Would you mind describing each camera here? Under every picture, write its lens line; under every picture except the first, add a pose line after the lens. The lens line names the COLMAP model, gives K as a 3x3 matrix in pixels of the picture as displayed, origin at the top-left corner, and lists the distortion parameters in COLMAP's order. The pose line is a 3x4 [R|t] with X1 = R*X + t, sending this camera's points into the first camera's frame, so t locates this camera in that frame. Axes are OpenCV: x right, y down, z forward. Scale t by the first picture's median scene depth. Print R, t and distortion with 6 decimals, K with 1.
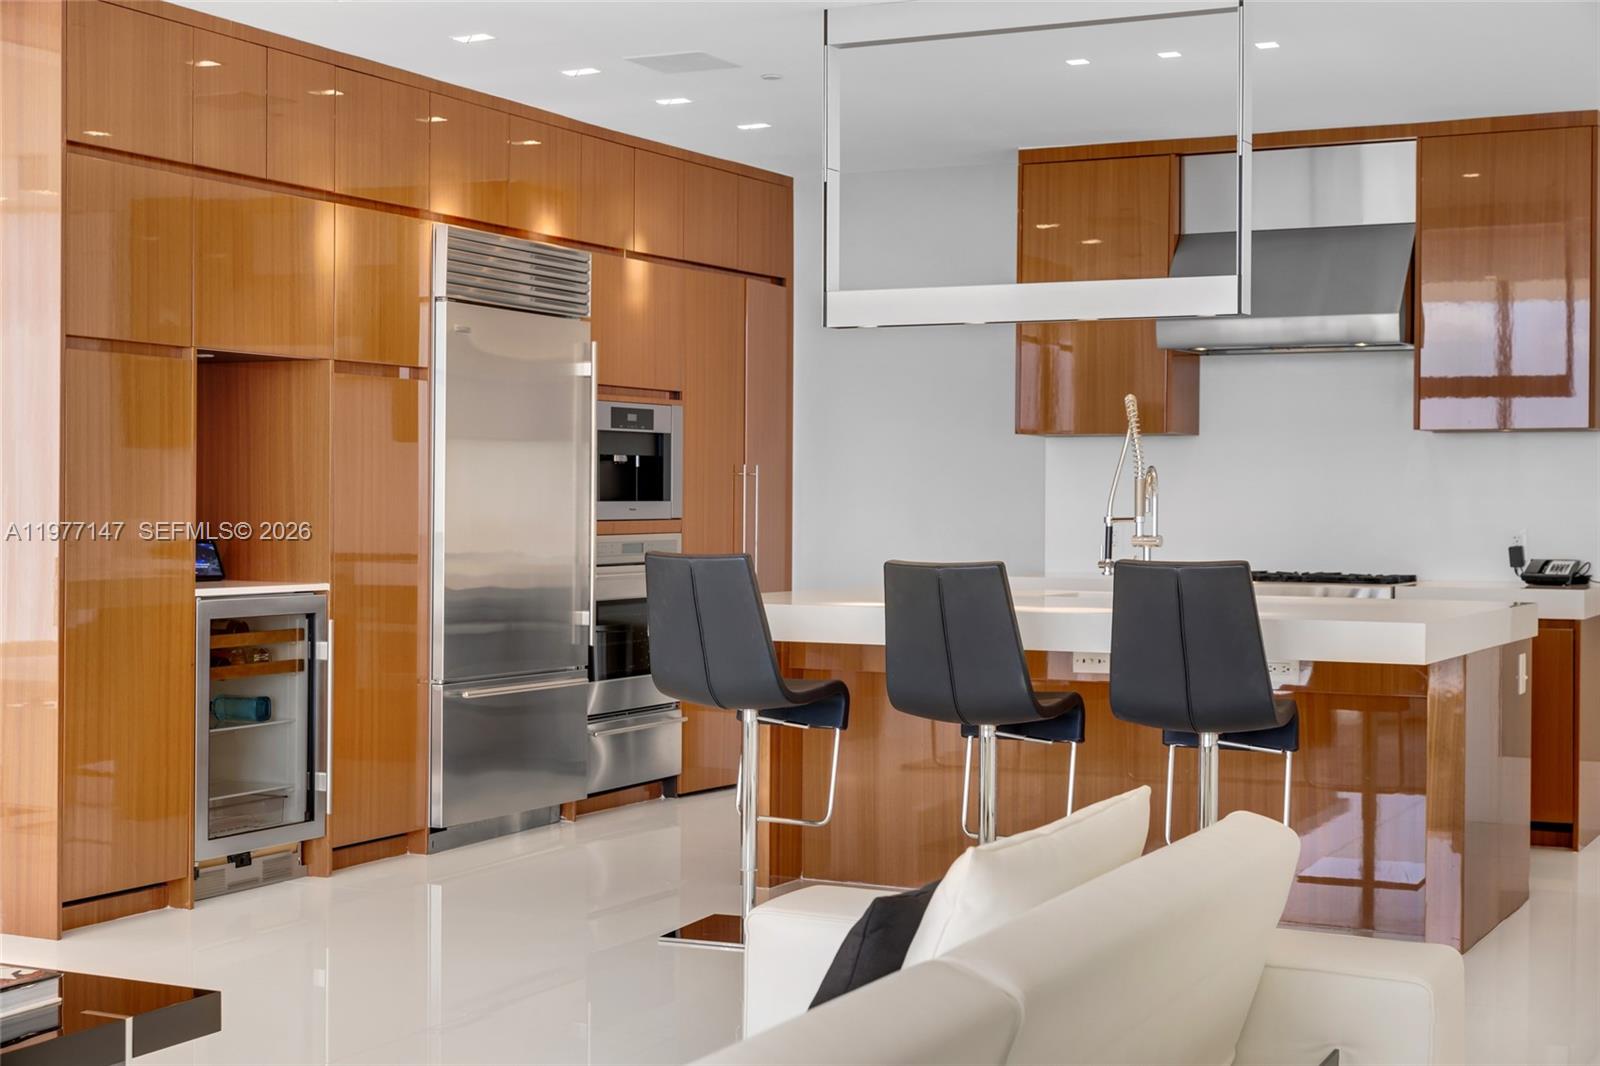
lens RADIAL K [[2335.5, 0, 808.4], [0, 2335.5, 531.1], [0, 0, 1]] dist [-0.025425, 0.000000]
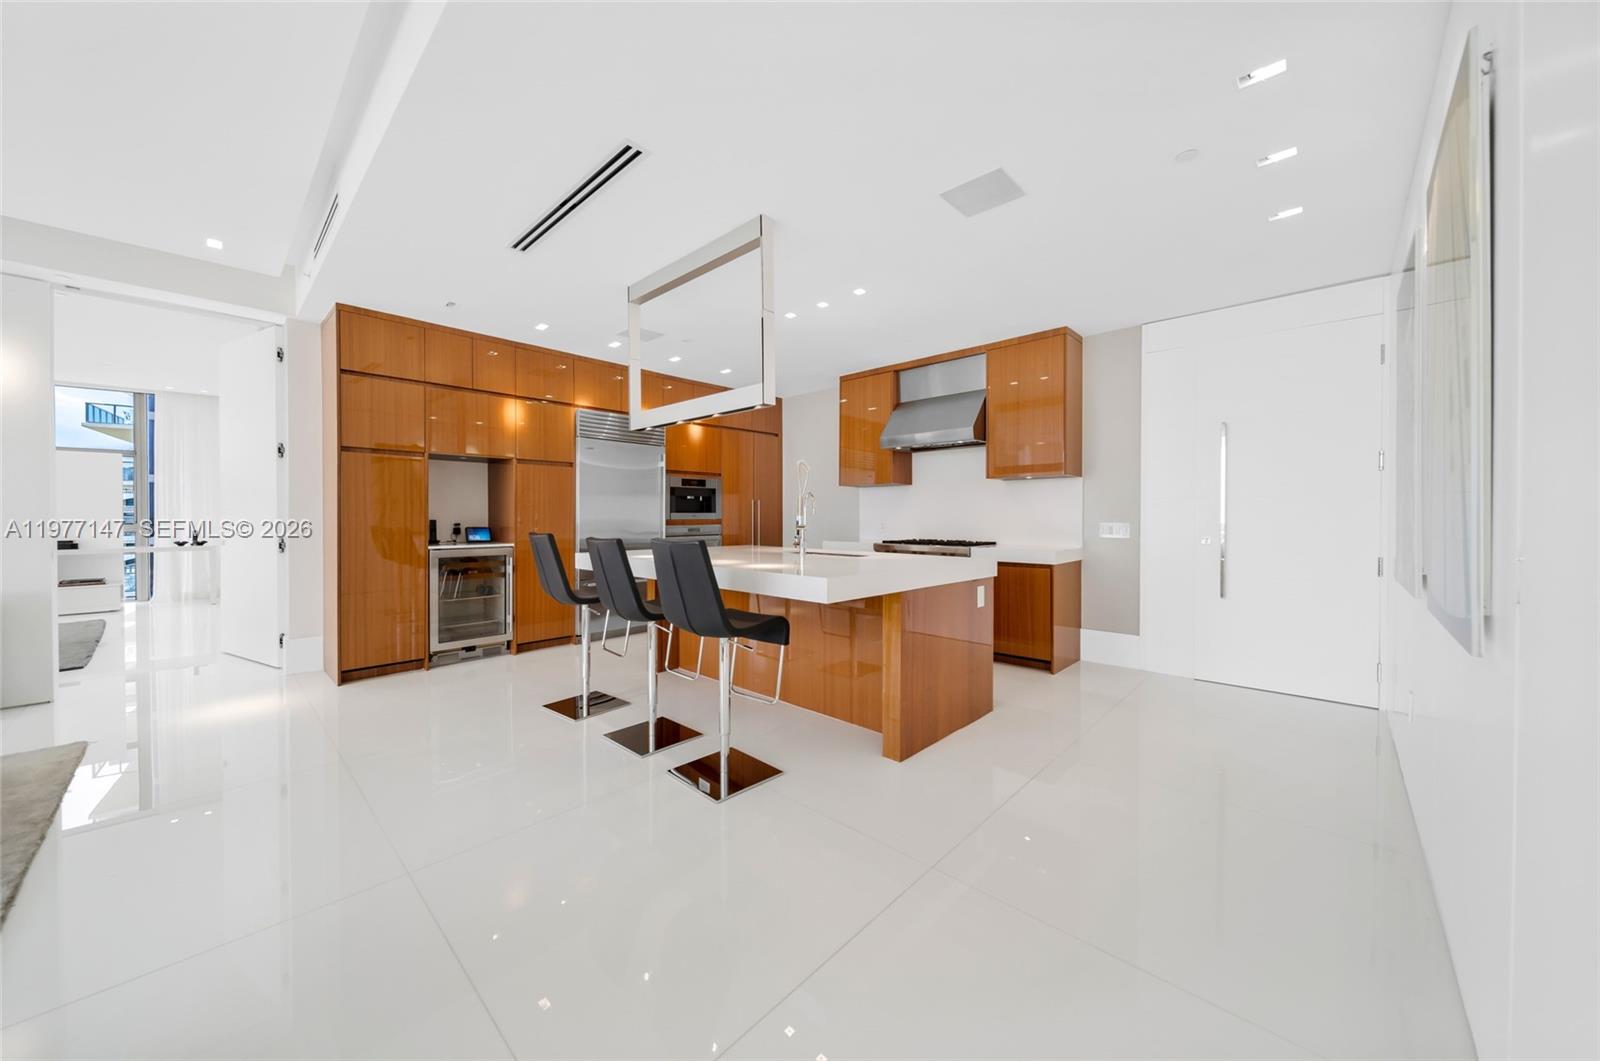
lens RADIAL K [[569.0, 0, 788.2], [0, 569.0, 522.8], [0, 0, 1]] dist [0.000101, -0.001031]
pose [[0.954167, -0.002568, -0.299263, 0.267273], [0.001880, 0.999995, -0.002588, 0.001028], [0.299268, 0.001906, 0.954167, 0.453746]]
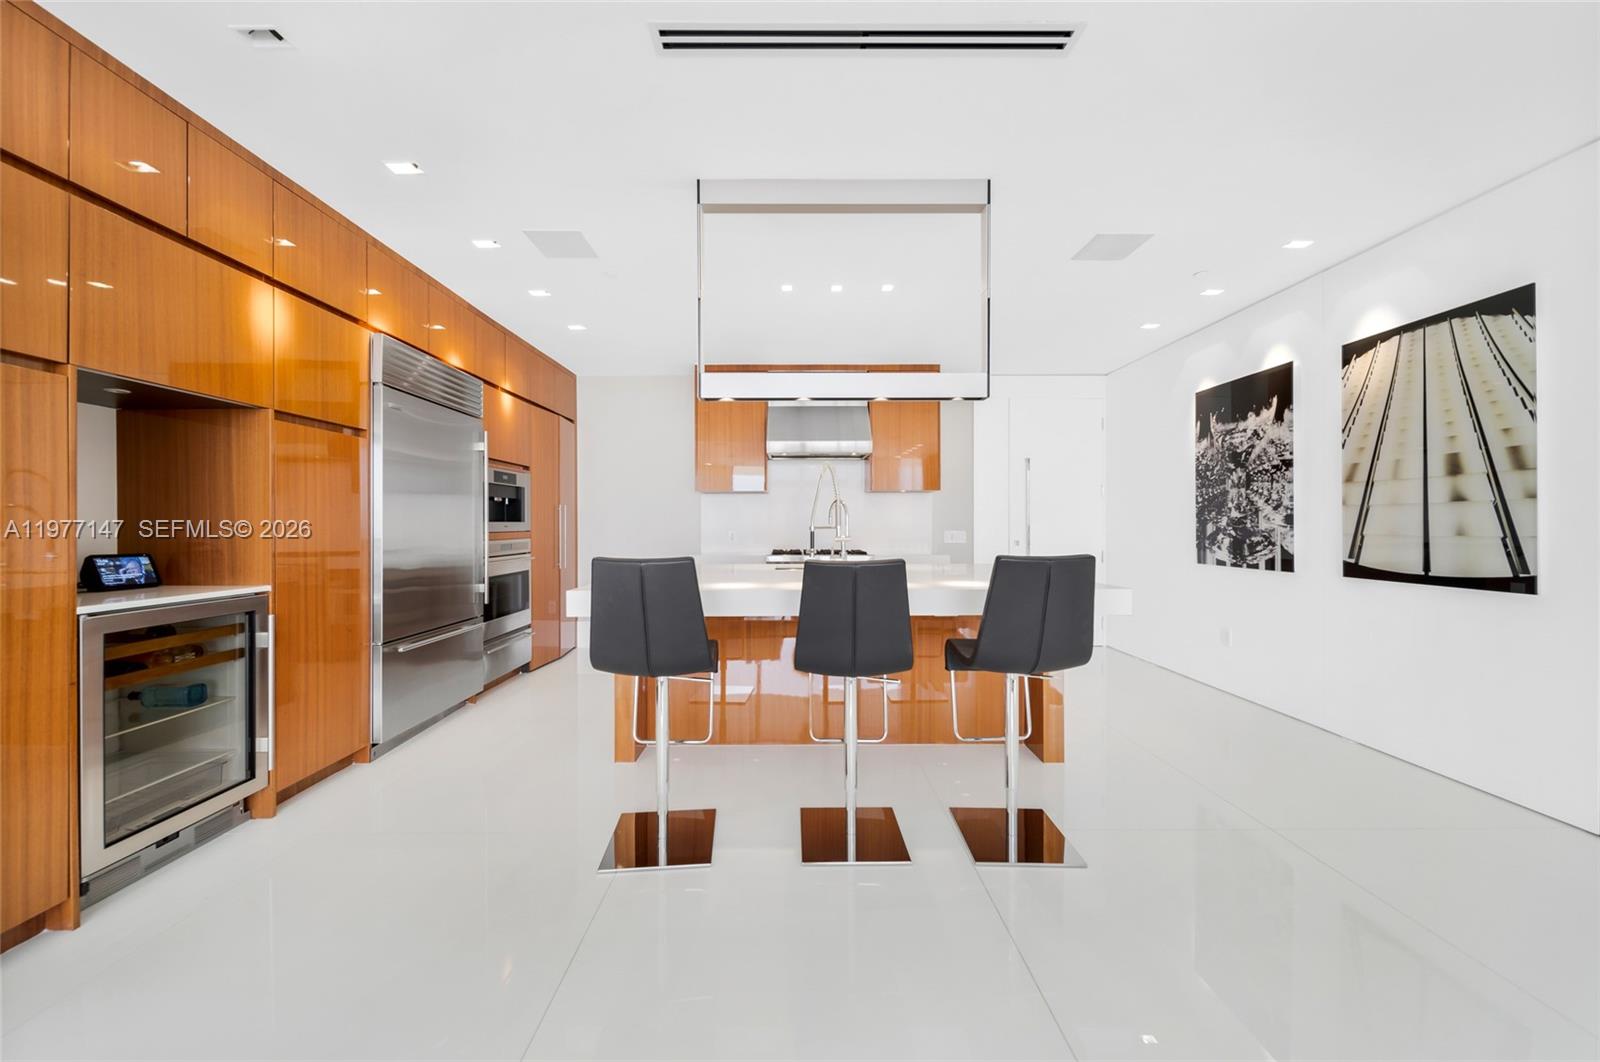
lens RADIAL K [[569.0, 0, 801.1], [0, 569.0, 526.9], [0, 0, 1]] dist [0.000101, -0.001031]
pose [[0.887989, -0.010848, 0.459737, -0.086527], [0.015413, 0.999862, -0.006178, -0.002778], [-0.459606, 0.012572, 0.888034, 0.561349]]
